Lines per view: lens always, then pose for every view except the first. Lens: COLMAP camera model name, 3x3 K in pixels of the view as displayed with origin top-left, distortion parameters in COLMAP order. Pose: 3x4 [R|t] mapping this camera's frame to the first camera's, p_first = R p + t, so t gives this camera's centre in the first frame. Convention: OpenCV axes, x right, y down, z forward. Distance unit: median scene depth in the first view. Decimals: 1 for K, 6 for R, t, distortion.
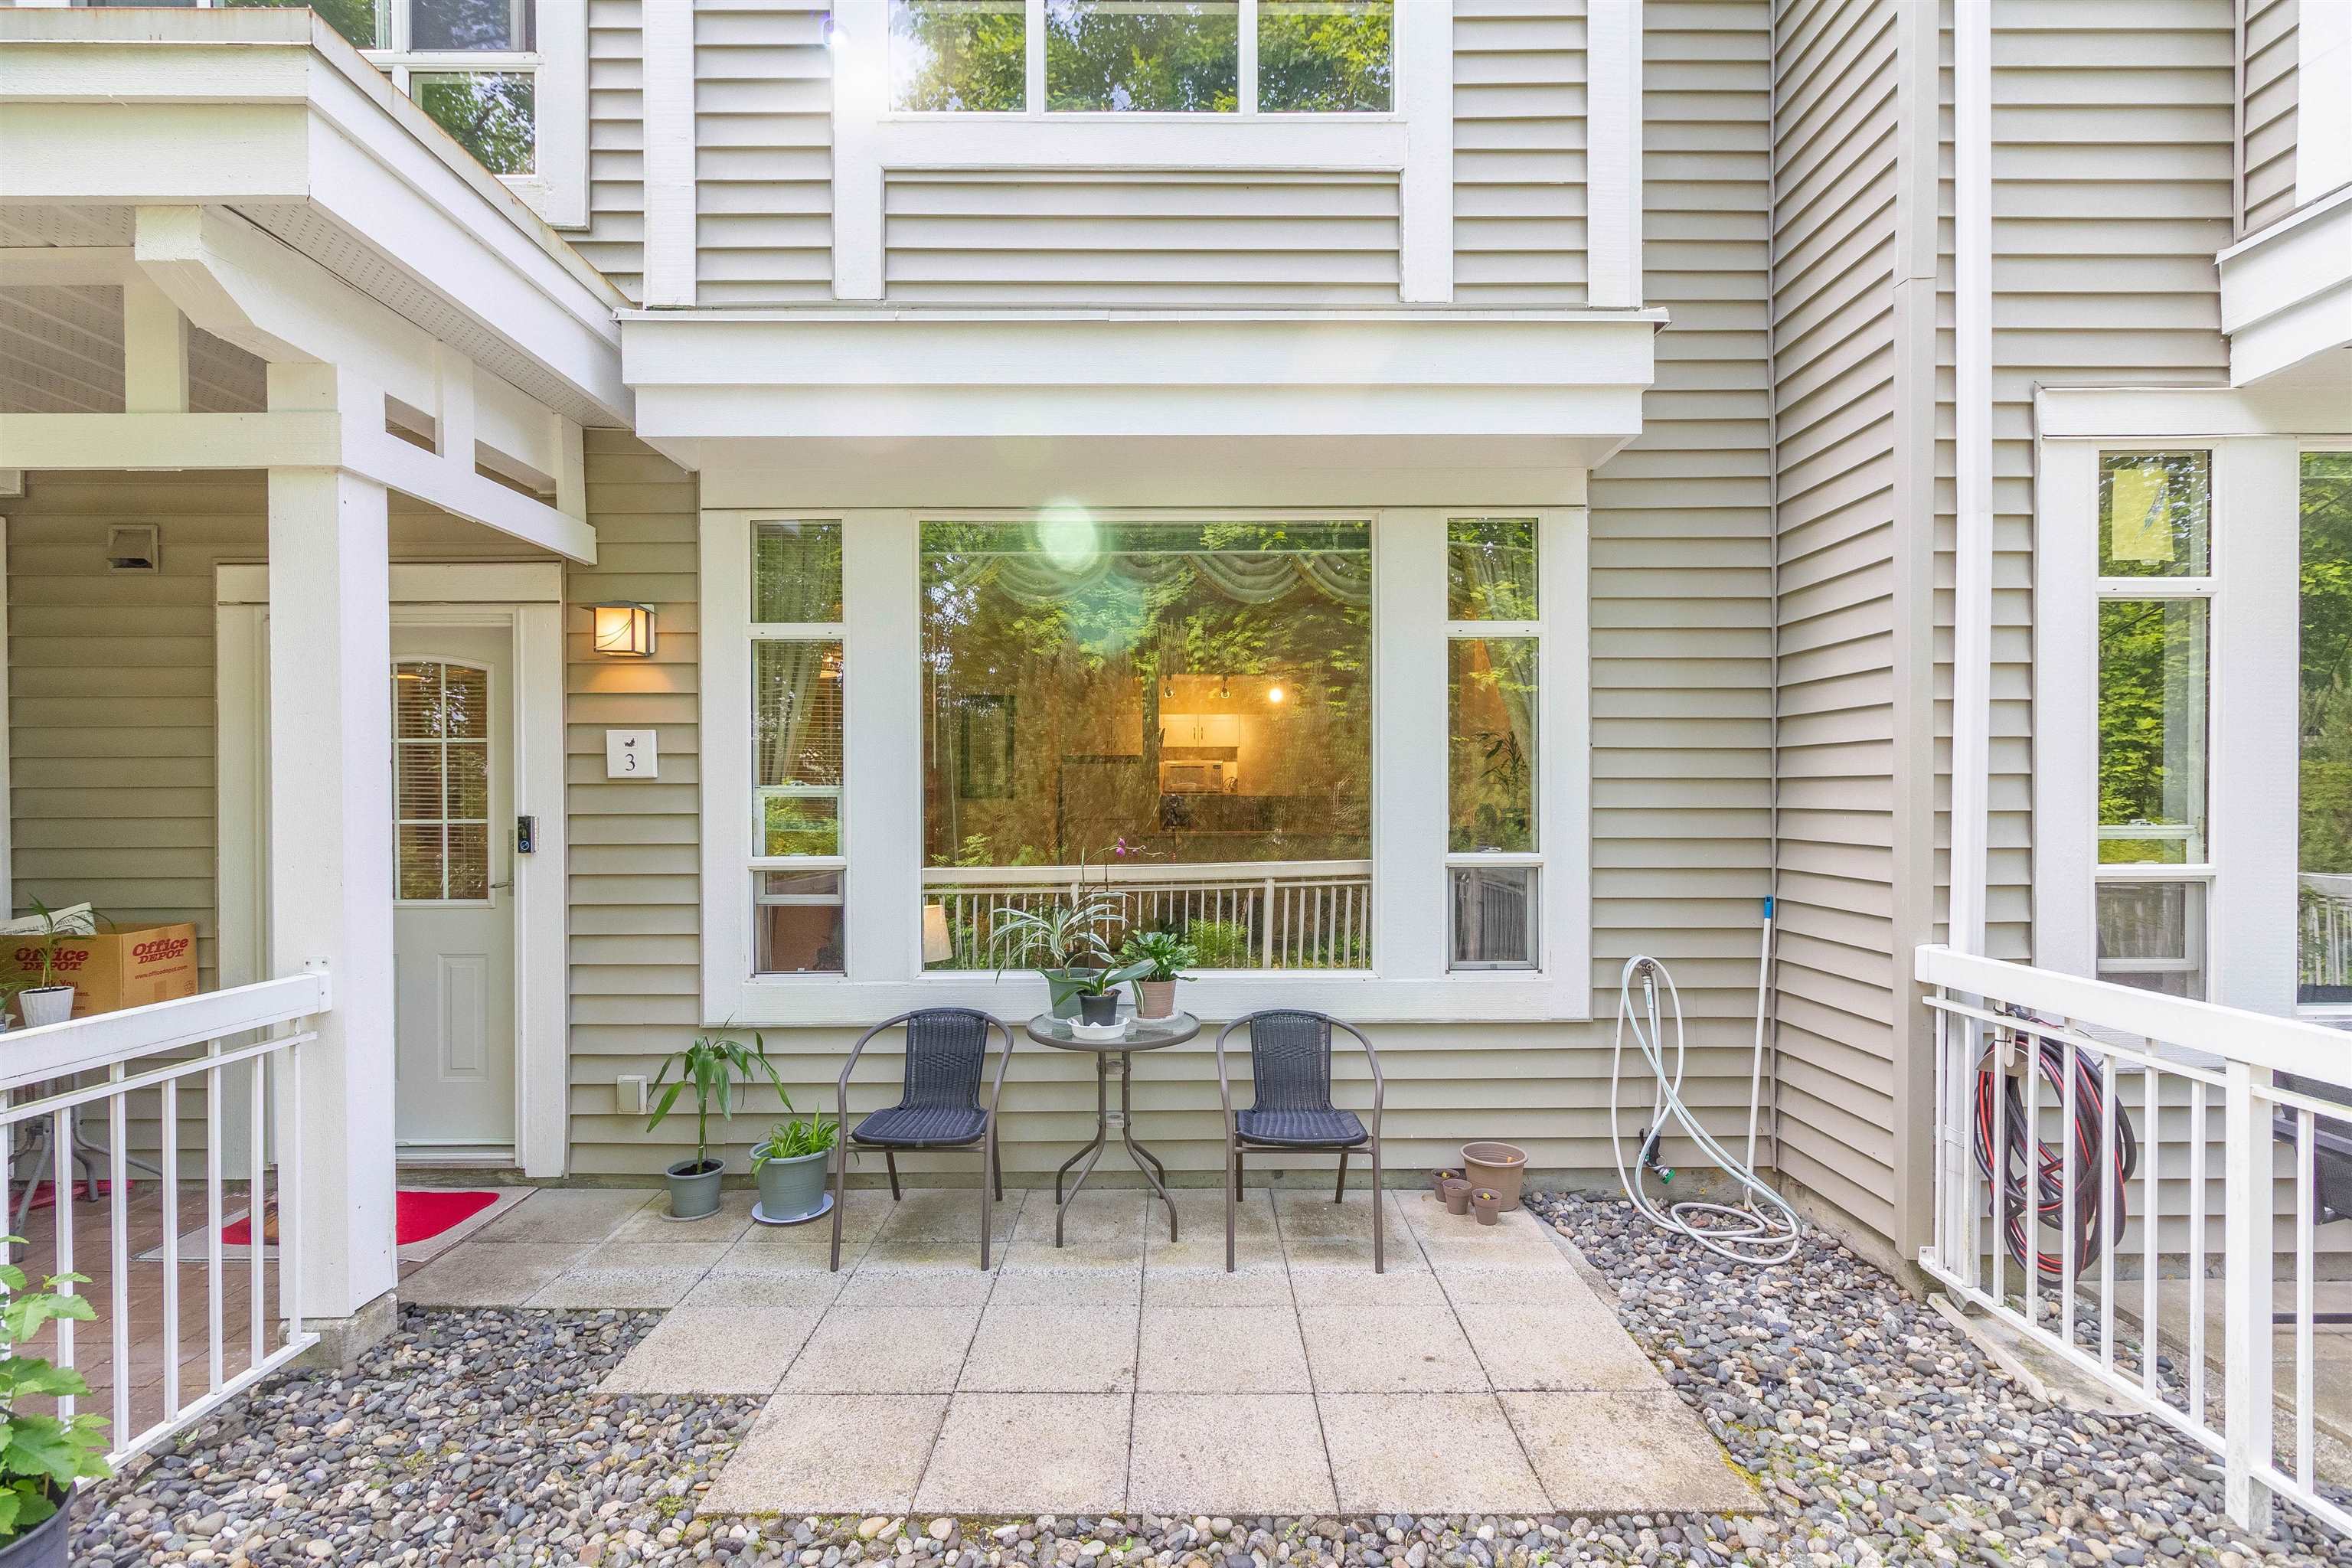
lens RADIAL K [[1093.3, 0, 1197.5], [0, 1093.3, 804.1], [0, 0, 1]] dist [0.003010, -0.000548]
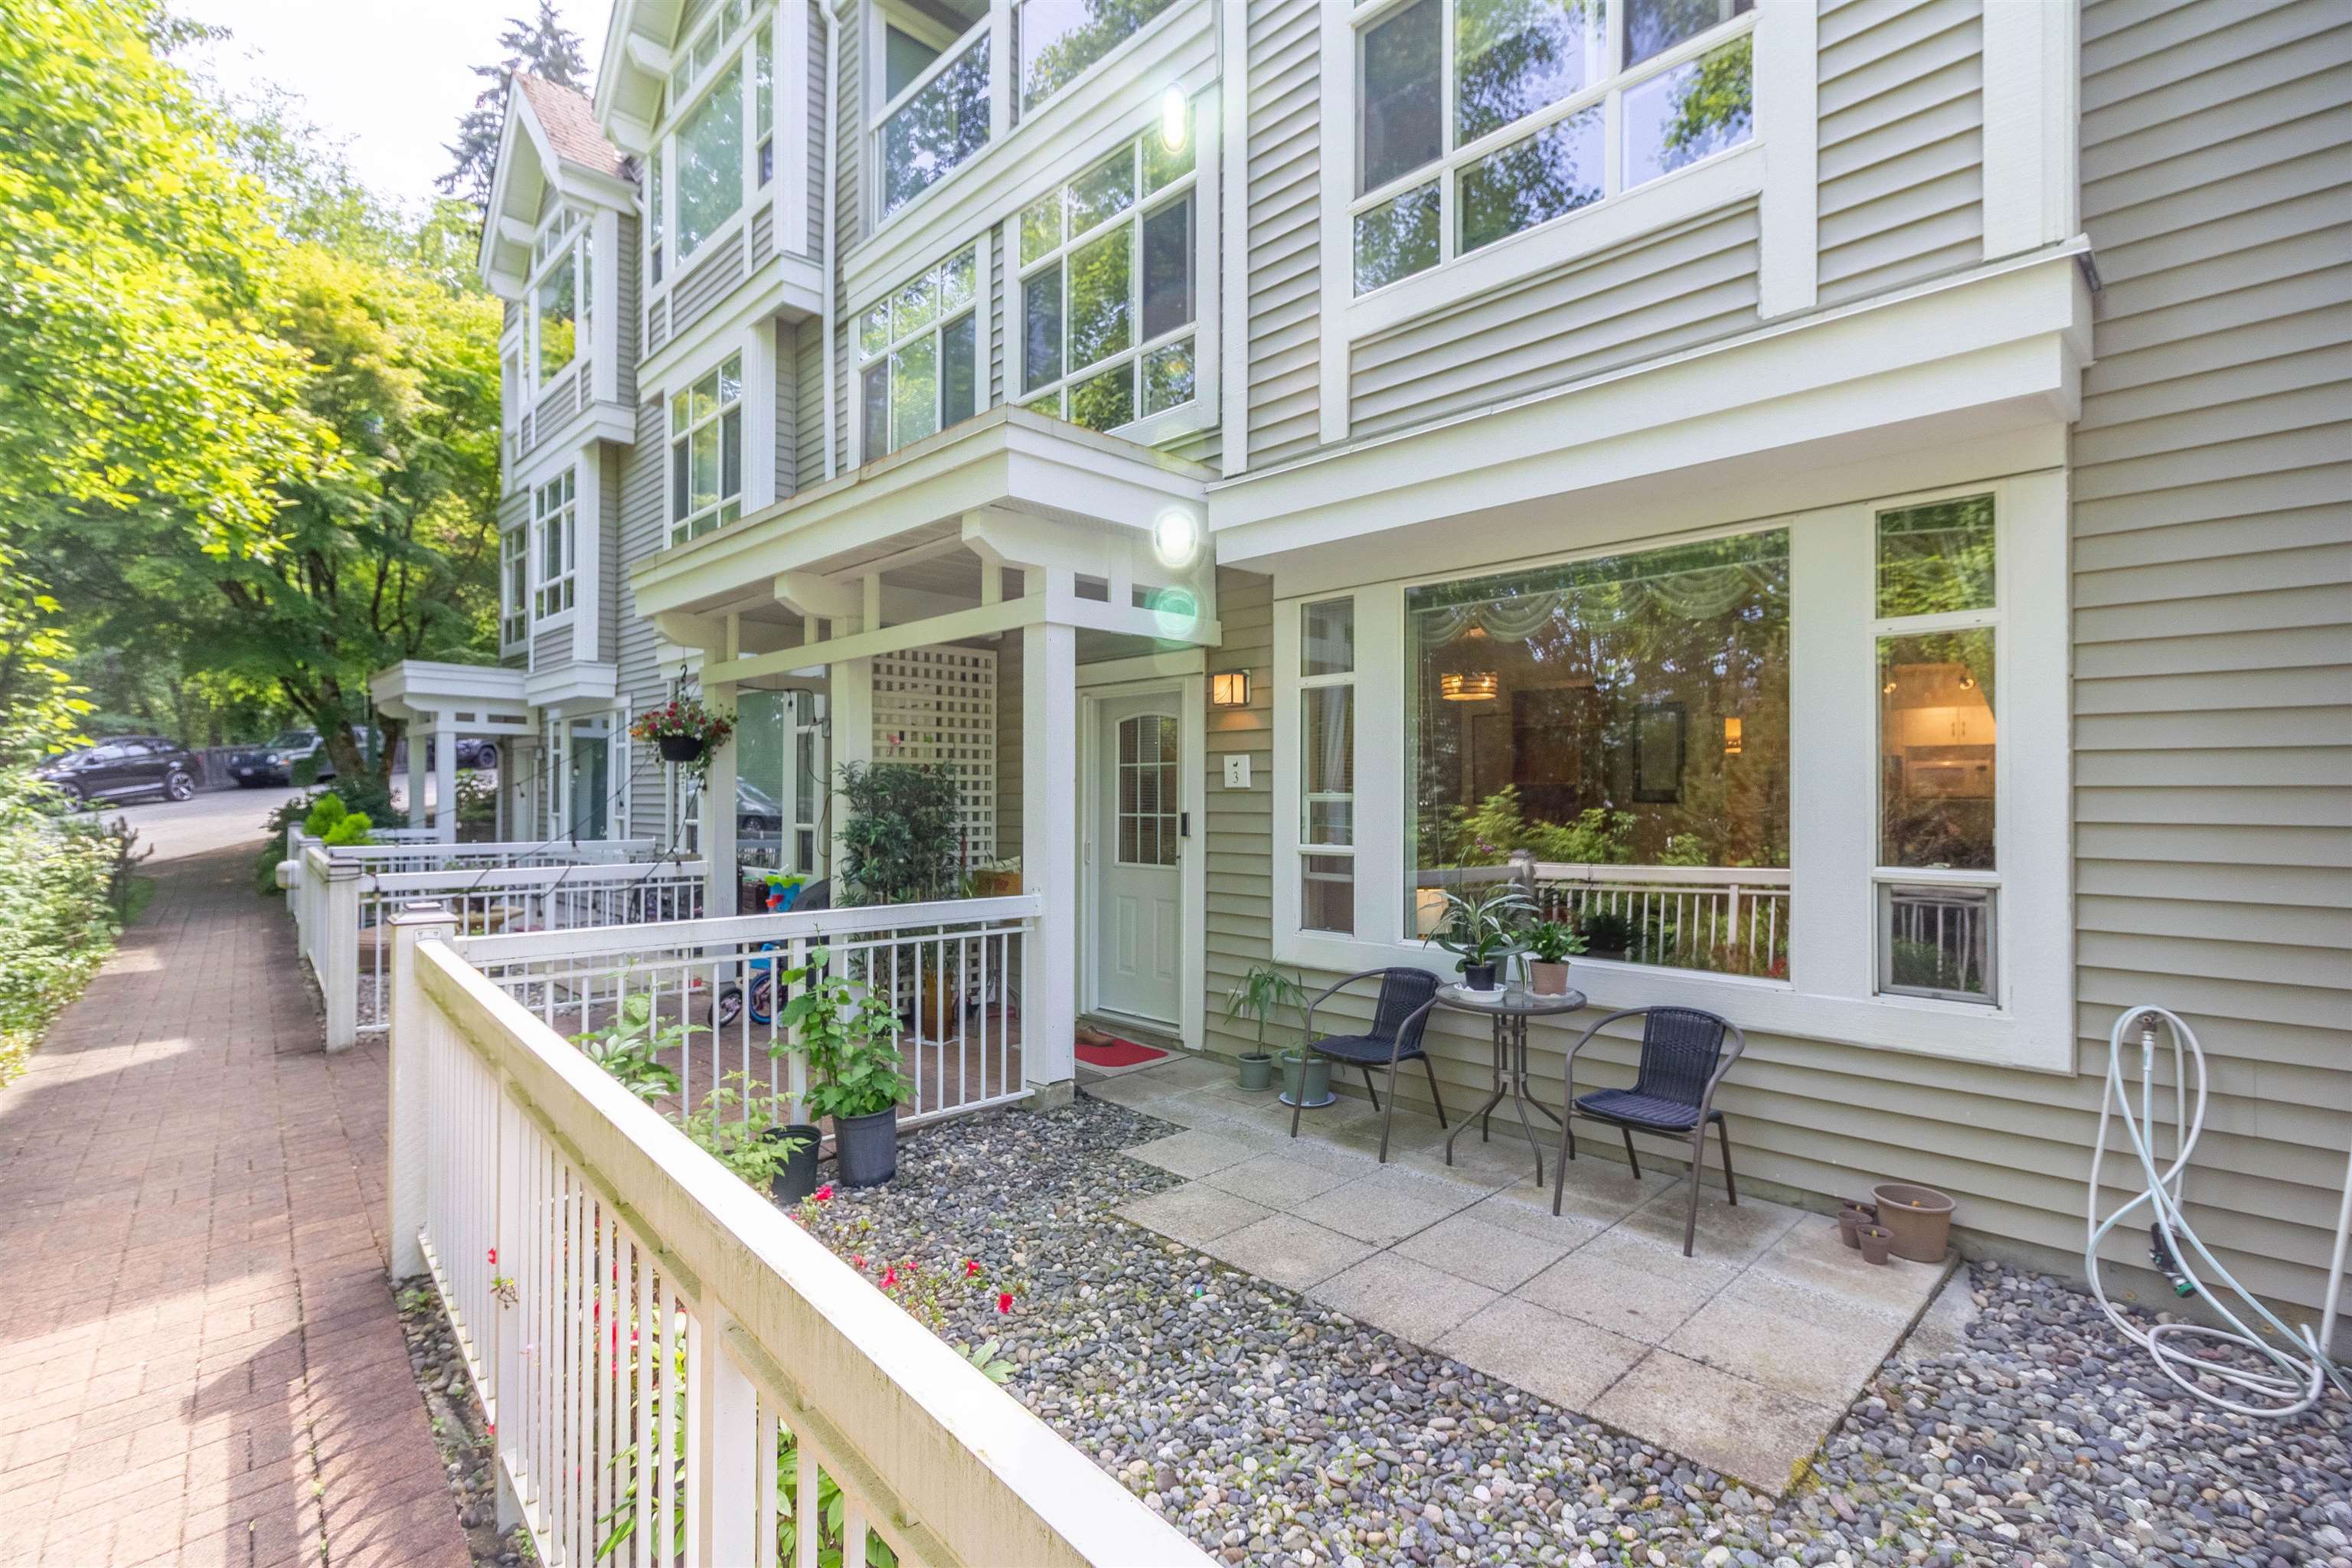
lens RADIAL K [[1083.2, 0, 1176.0], [0, 1083.2, 784.0], [0, 0, 1]] dist [0.004039, 0.000124]
pose [[0.696261, -0.003969, -0.717778, 0.520923], [-0.009871, 0.999837, -0.015104, -0.006707], [0.717721, 0.017601, 0.696109, -0.085139]]
